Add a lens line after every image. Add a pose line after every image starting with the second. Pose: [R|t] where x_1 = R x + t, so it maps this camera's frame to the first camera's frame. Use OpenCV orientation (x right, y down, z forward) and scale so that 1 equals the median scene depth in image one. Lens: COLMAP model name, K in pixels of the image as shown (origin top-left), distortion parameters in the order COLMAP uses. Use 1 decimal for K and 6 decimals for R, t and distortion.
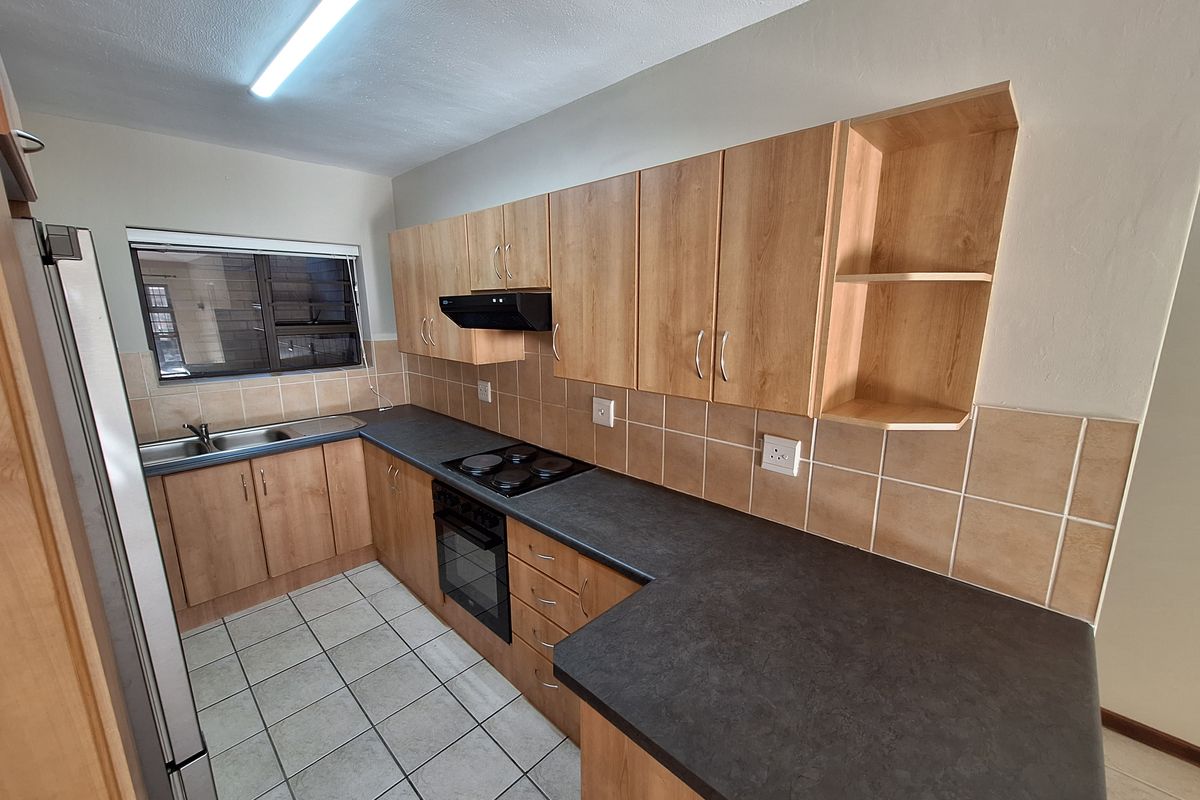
lens RADIAL K [[473.1, 0, 600.0], [0, 473.1, 400.0], [0, 0, 1]] dist [-0.000573, -0.000052]
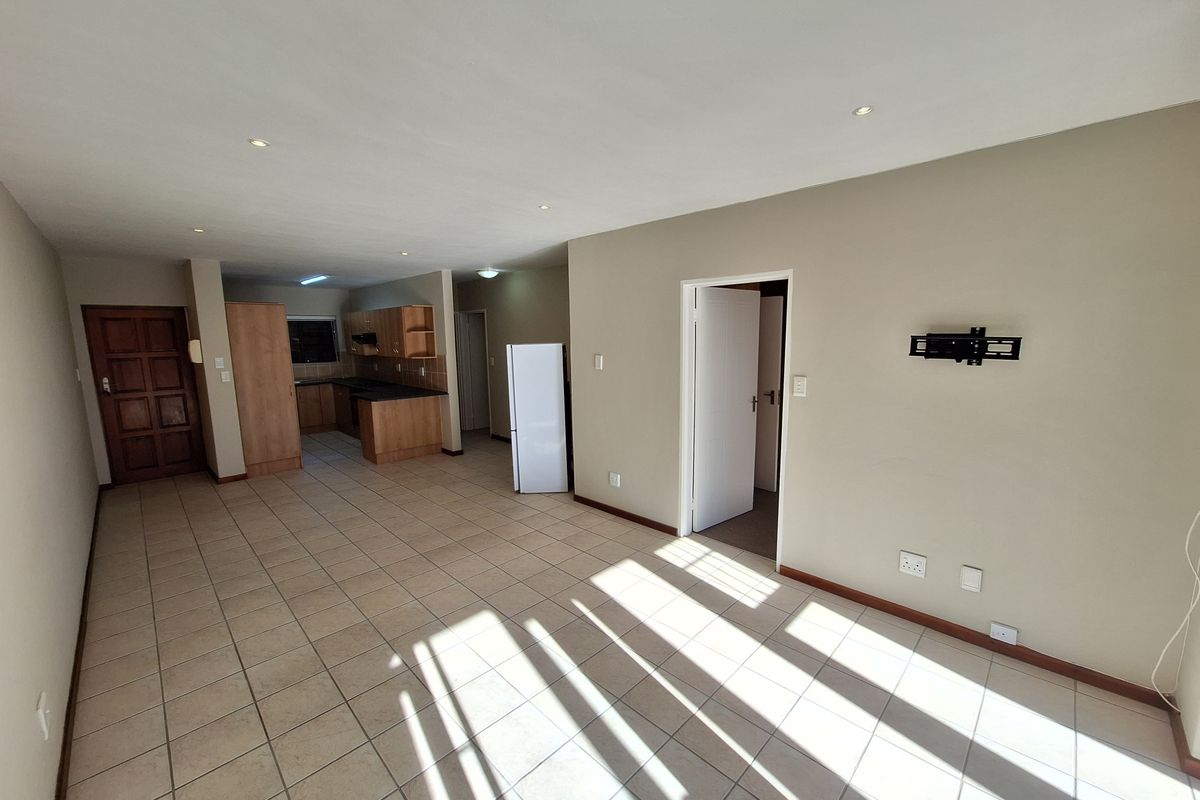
lens RADIAL K [[471.8, 0, 594.4], [0, 471.8, 403.1], [0, 0, 1]] dist [-0.000036, 0.000040]
pose [[0.999596, -0.000982, -0.028422, 1.051174], [-0.000804, 0.998027, -0.062782, 0.341470], [0.028427, 0.062779, 0.997622, -1.626622]]
